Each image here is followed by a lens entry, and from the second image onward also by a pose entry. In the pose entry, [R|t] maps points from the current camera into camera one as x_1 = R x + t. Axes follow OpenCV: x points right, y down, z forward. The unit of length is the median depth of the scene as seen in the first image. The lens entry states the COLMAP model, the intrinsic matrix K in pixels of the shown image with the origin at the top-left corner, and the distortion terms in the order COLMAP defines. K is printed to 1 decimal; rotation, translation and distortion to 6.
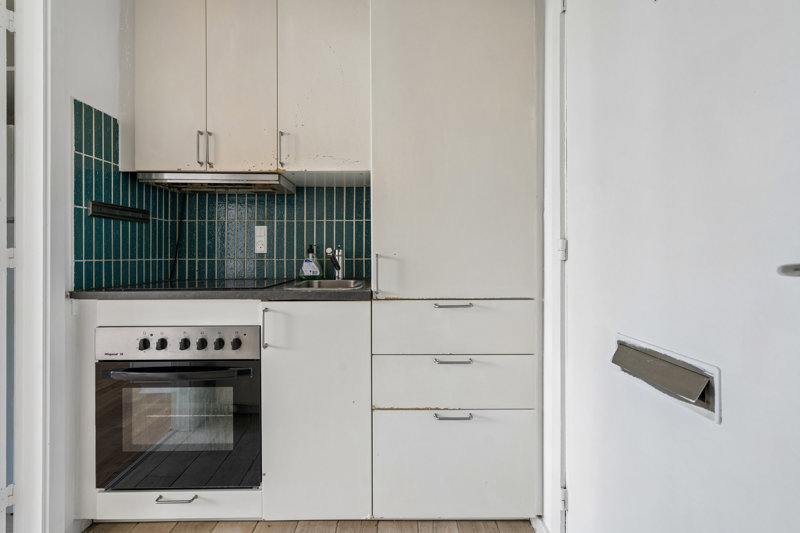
lens RADIAL K [[394.3, 0, 399.5], [0, 394.3, 256.0], [0, 0, 1]] dist [-0.000314, 0.000115]
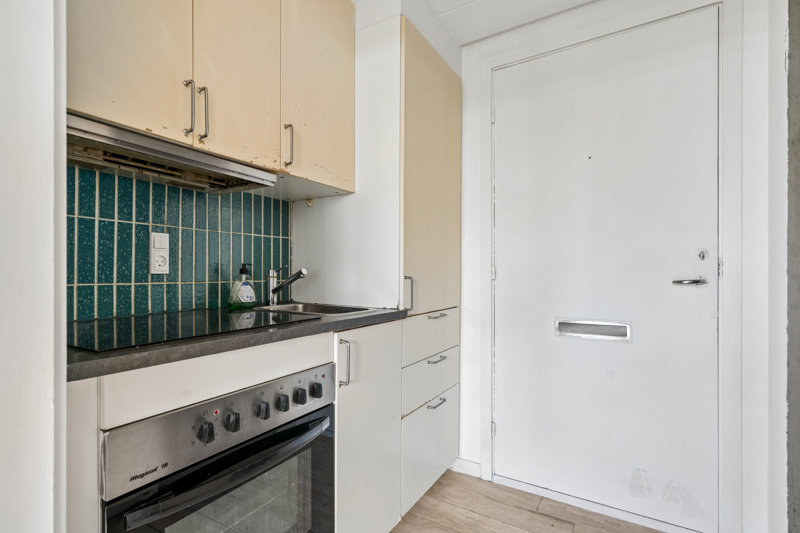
lens RADIAL K [[372.7, 0, 399.3], [0, 372.7, 273.7], [0, 0, 1]] dist [0.000021, 0.000018]
pose [[0.537460, 0.001622, 0.843288, -0.692051], [0.001872, 0.999993, -0.003116, -0.005138], [-0.843287, 0.003253, 0.537453, 0.334429]]
